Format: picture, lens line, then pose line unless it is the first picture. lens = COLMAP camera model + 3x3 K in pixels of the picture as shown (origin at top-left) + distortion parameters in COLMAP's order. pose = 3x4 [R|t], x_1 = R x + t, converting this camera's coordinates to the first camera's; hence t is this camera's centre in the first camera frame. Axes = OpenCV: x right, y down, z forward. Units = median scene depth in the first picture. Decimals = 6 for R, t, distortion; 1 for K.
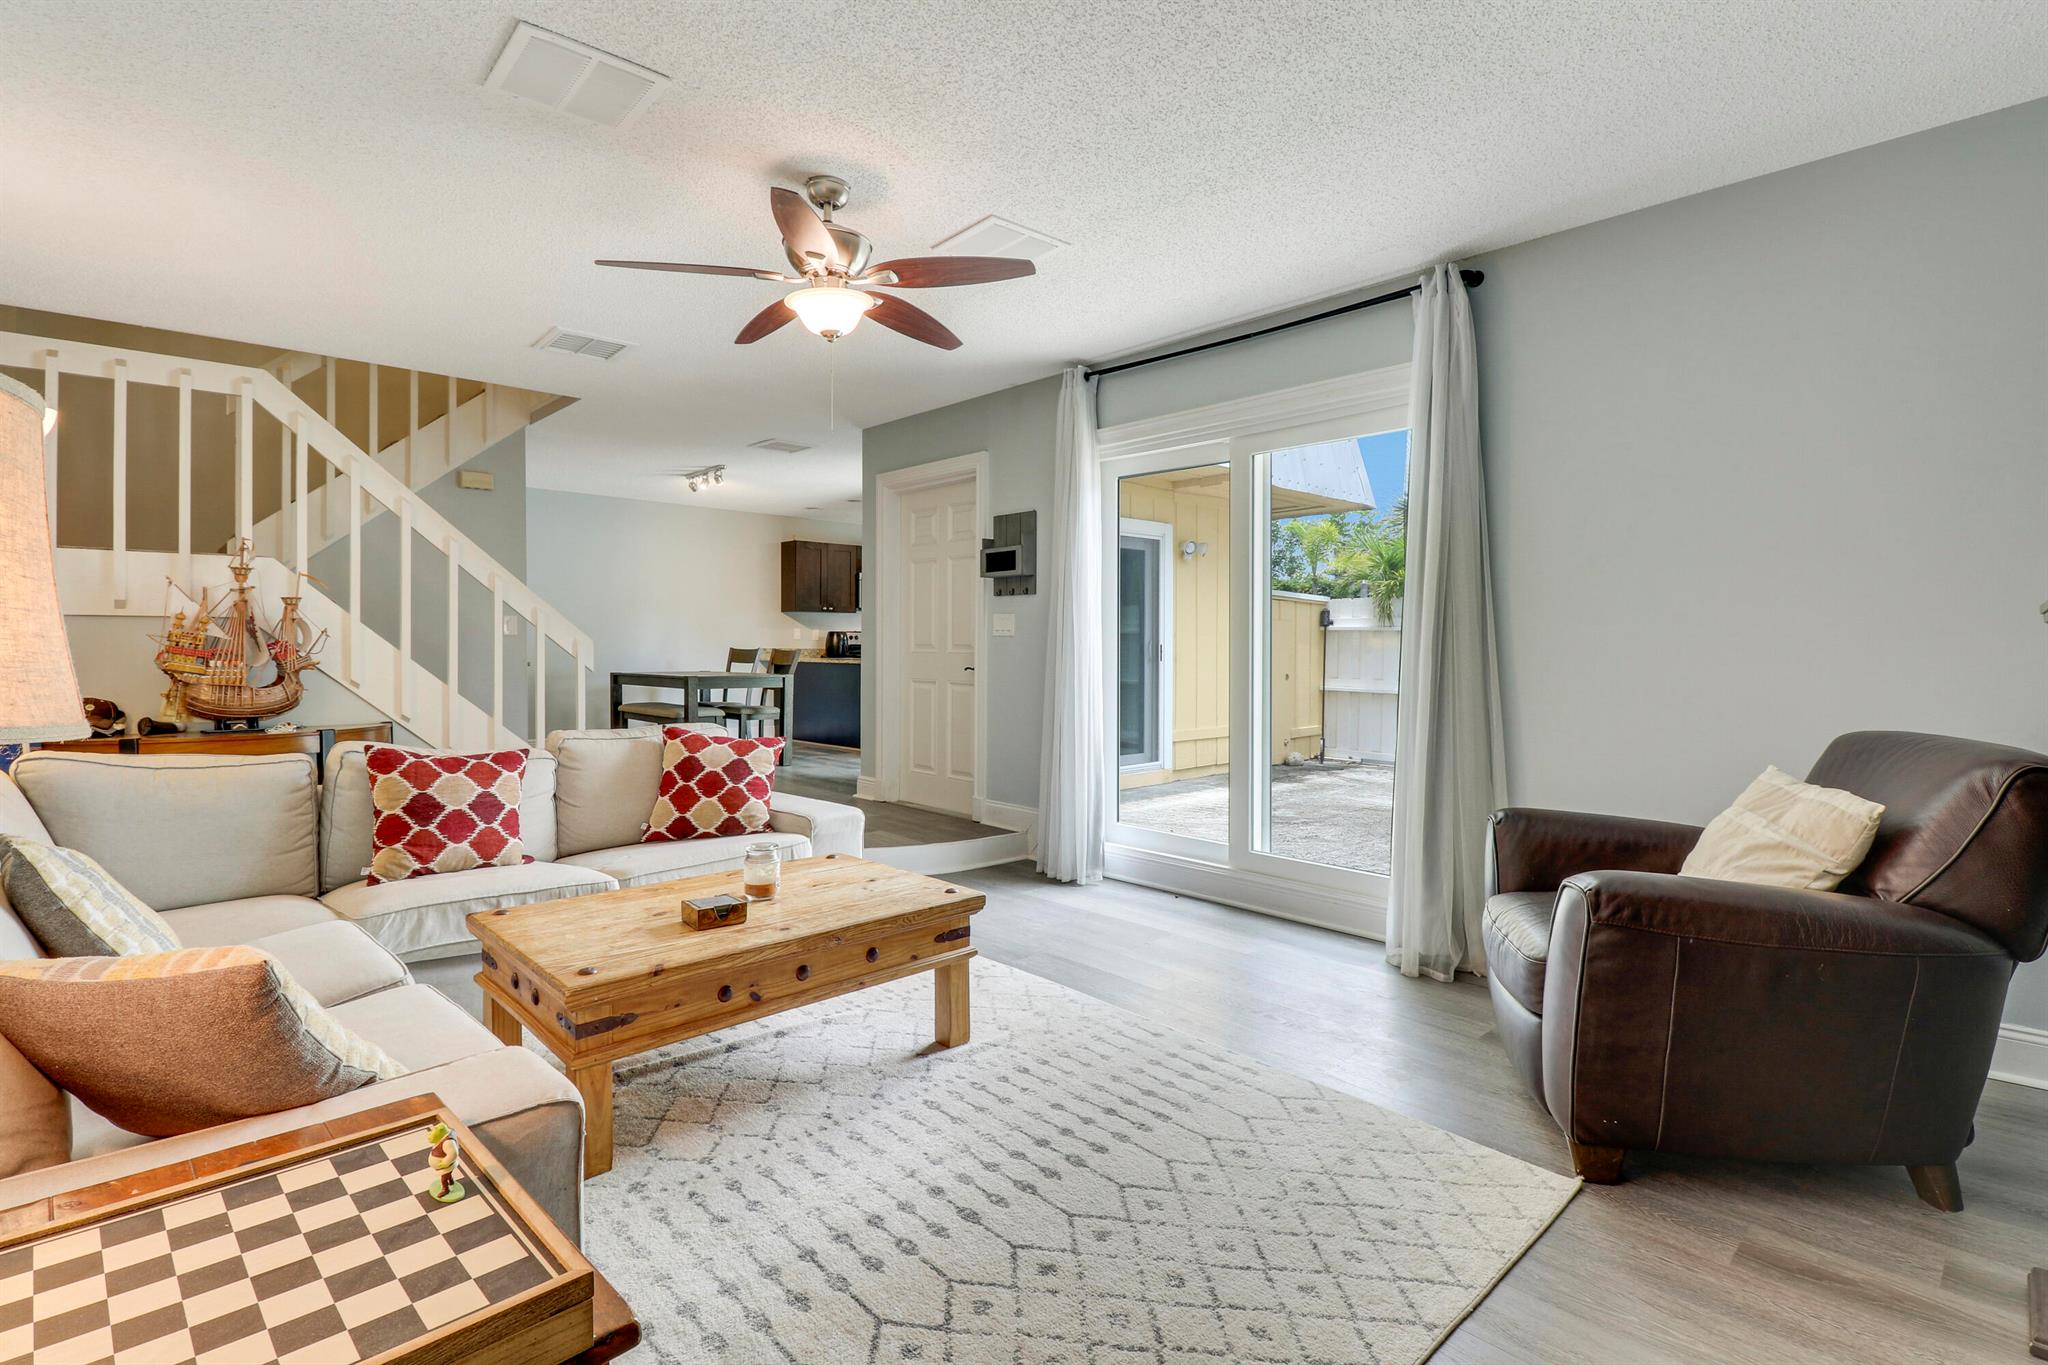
lens RADIAL K [[969.9, 0, 1020.0], [0, 969.9, 641.9], [0, 0, 1]] dist [0.001033, -0.012123]
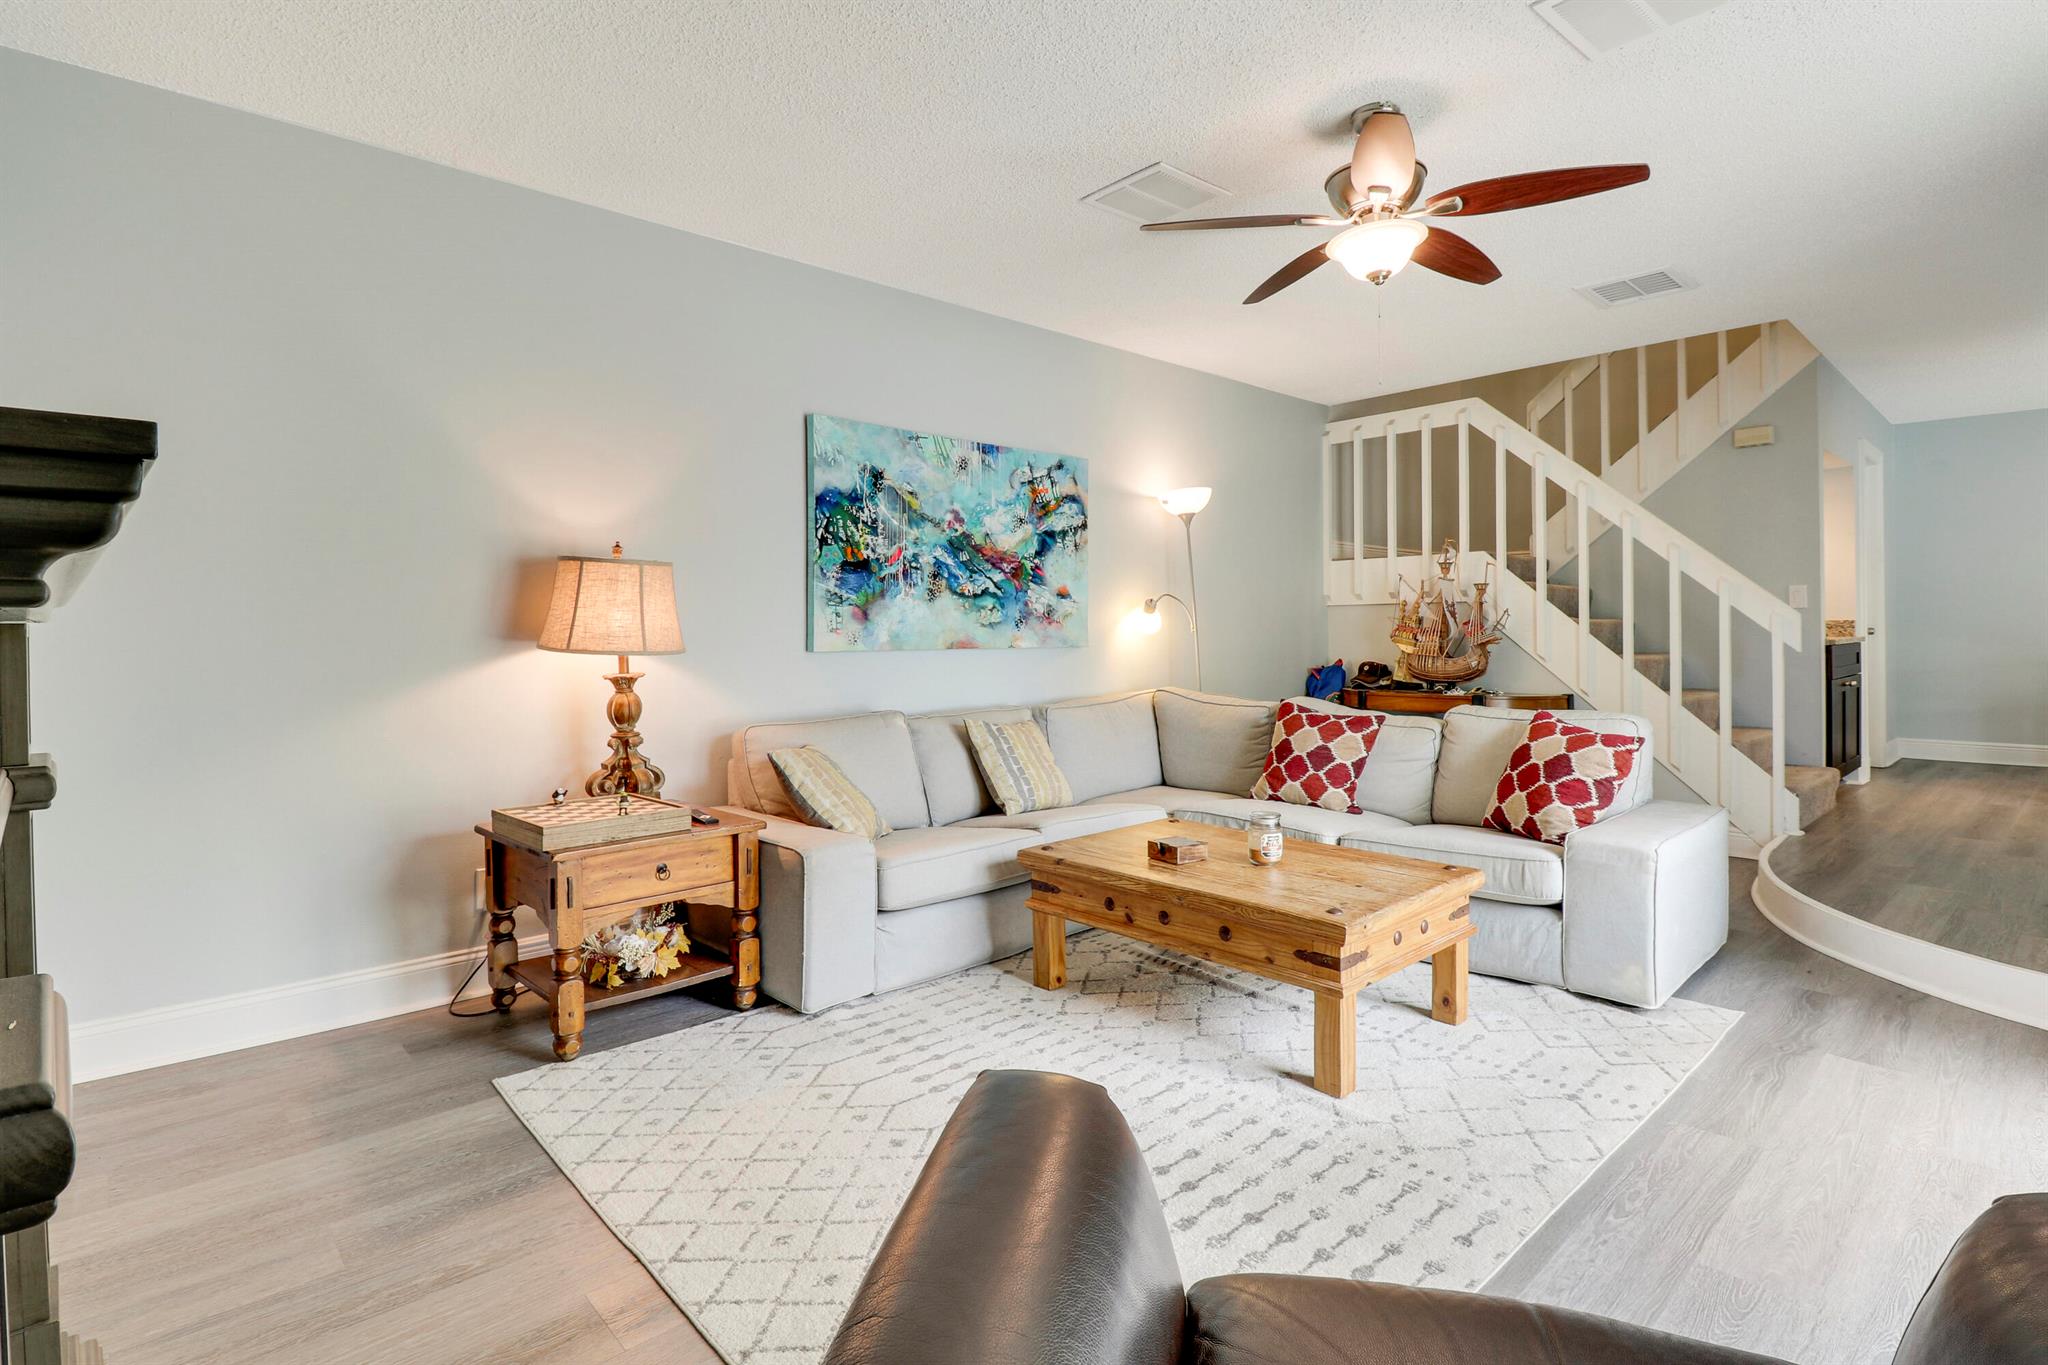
lens RADIAL K [[1015.7, 0, 1047.0], [0, 1015.7, 631.0], [0, 0, 1]] dist [-0.000127, -0.000431]
pose [[0.004271, 0.001132, -0.999990, 0.792618], [0.011256, 0.999936, 0.001180, 0.008328], [0.999928, -0.011260, 0.004258, 0.729954]]
